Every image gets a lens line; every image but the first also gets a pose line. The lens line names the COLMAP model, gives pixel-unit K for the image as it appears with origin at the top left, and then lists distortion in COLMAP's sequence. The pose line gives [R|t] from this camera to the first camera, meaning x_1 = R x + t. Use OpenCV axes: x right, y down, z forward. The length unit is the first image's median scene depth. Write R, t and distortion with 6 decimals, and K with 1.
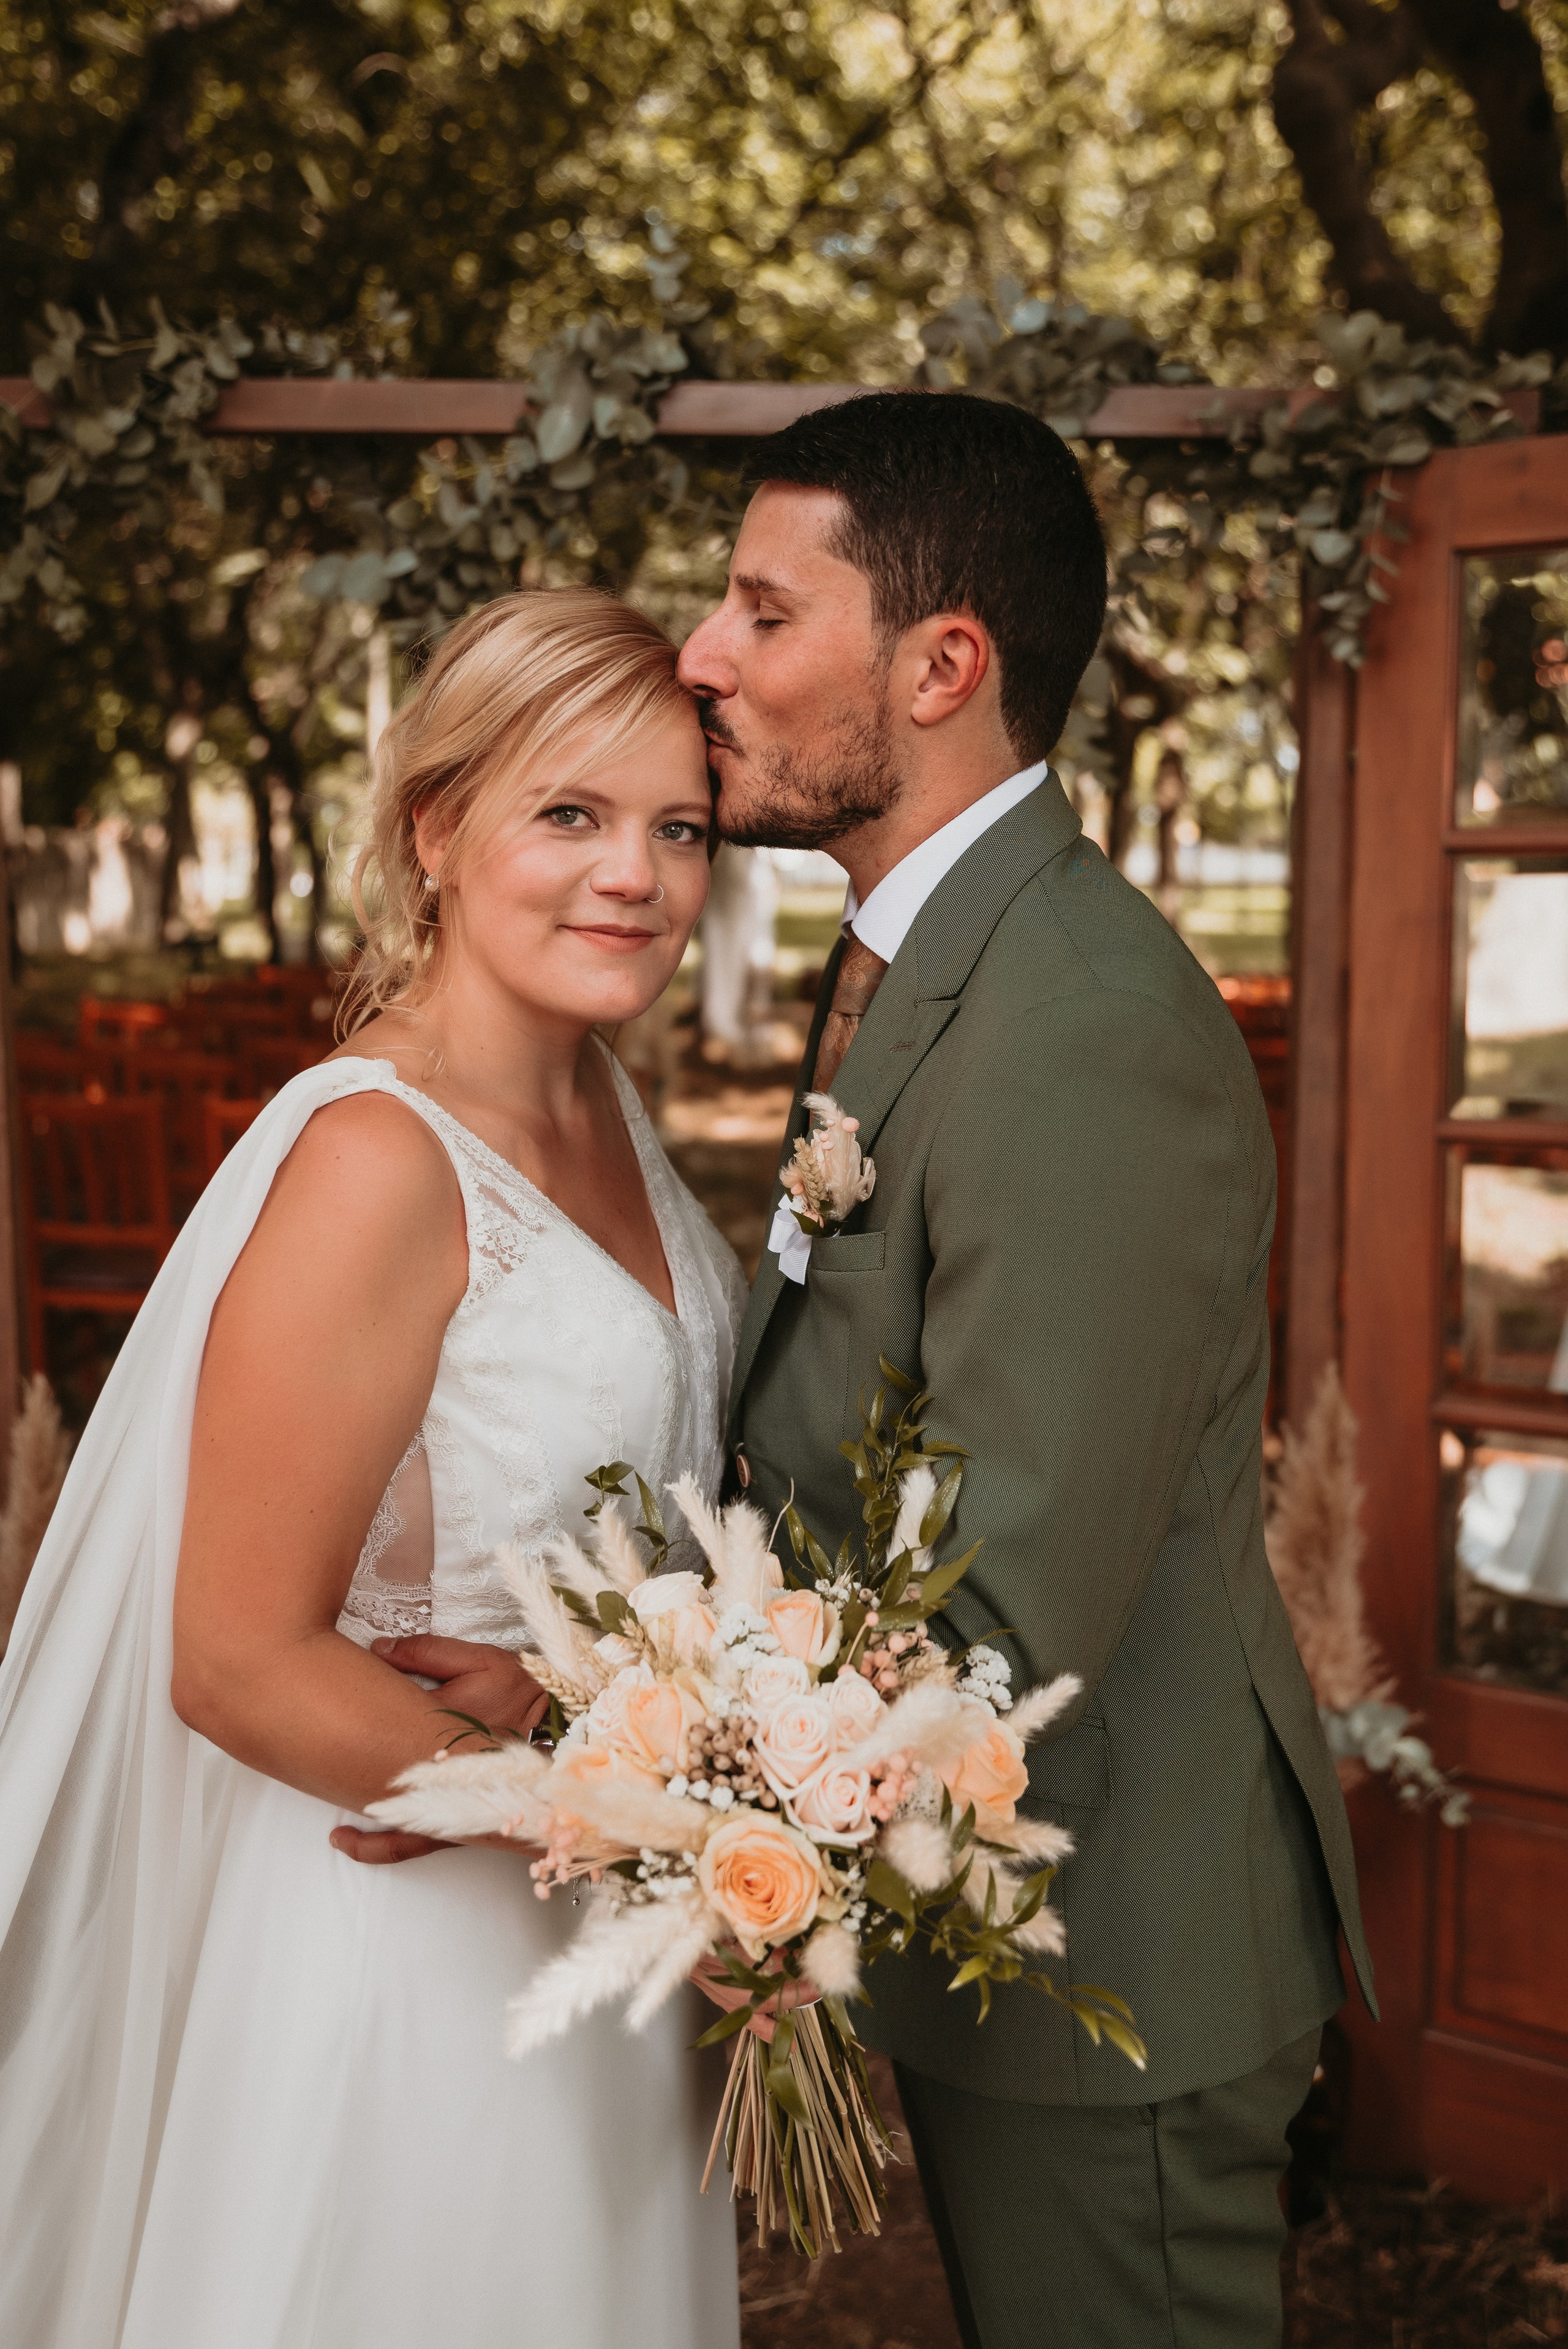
lens RADIAL K [[2483.8, 0, 793.6], [0, 2483.8, 1160.1], [0, 0, 1]] dist [0.067508, -0.014462]
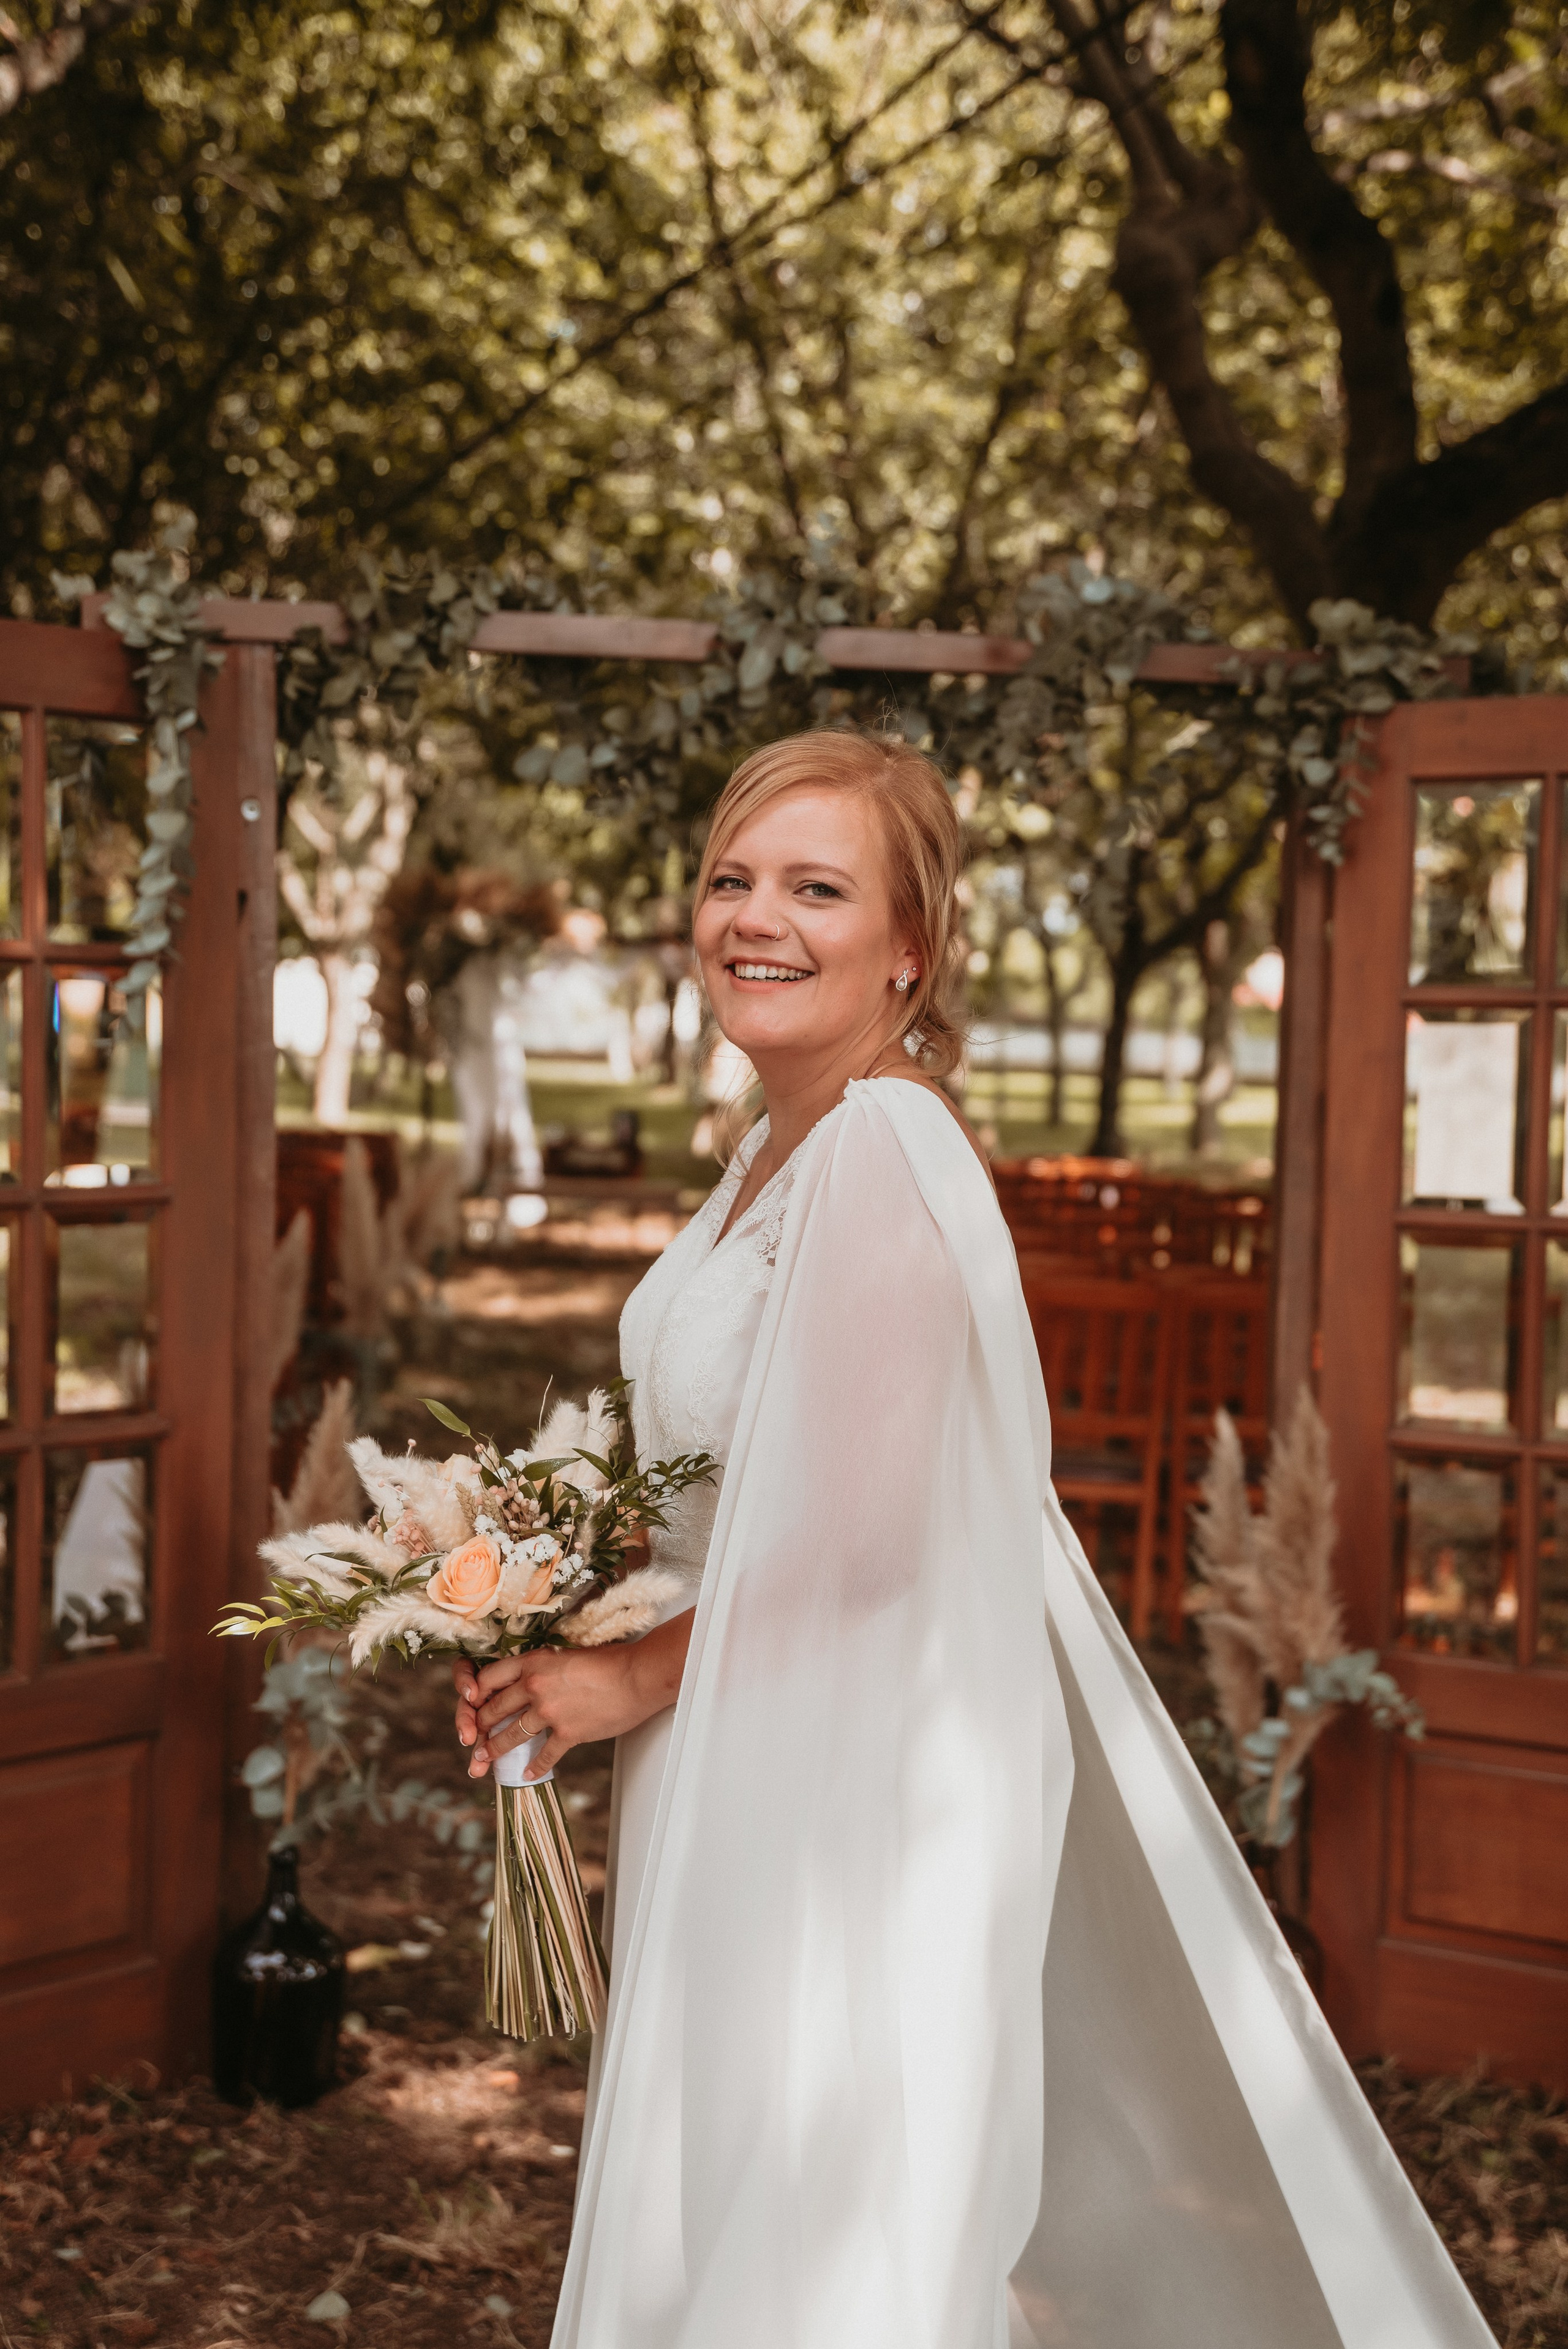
lens RADIAL K [[3050.3, 0, 778.5], [0, 3050.3, 1186.0], [0, 0, 1]] dist [0.188618, -0.278494]
pose [[0.993006, 0.023528, 0.115692, -0.245243], [-0.015521, 0.997452, -0.069631, 0.087526], [-0.117035, 0.067348, 0.990842, -0.545880]]
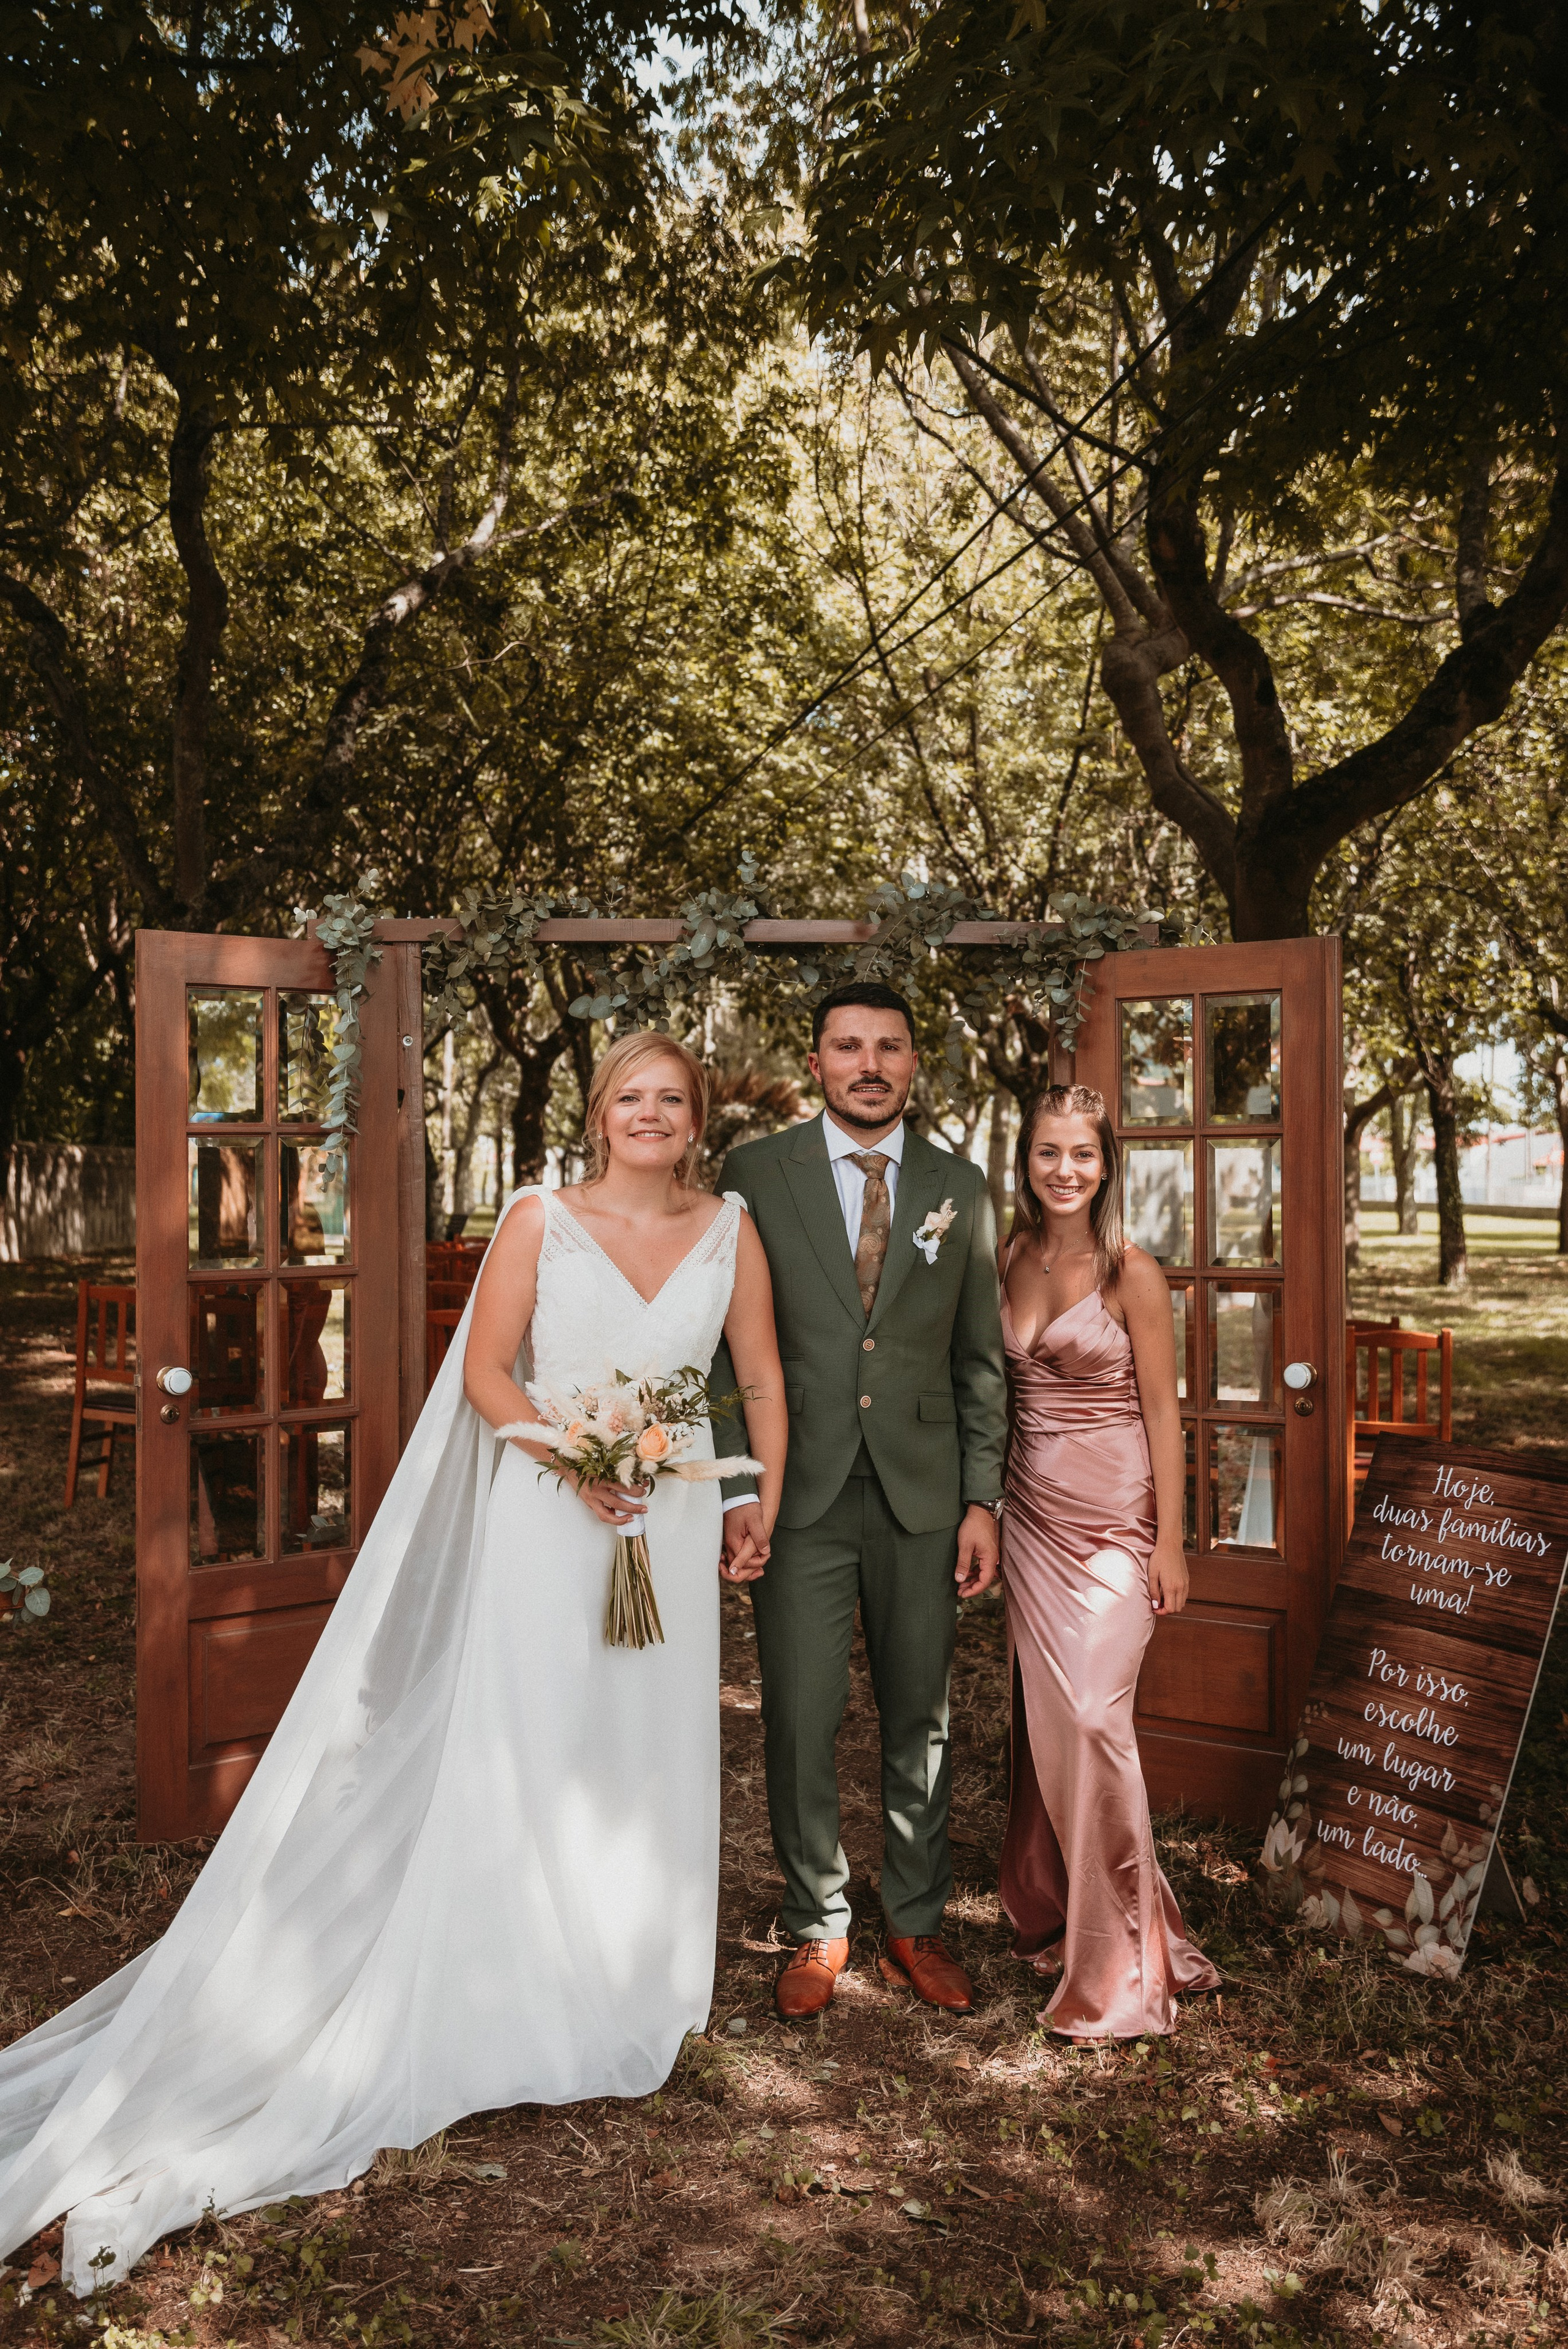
lens RADIAL K [[2128.7, 0, 788.6], [0, 2128.7, 1142.2], [0, 0, 1]] dist [-0.003060, 0.026338]
pose [[0.999963, 0.003921, 0.007721, -0.028446], [-0.002821, 0.990477, -0.137647, 0.125578], [-0.008187, 0.137620, 0.990451, -0.761089]]
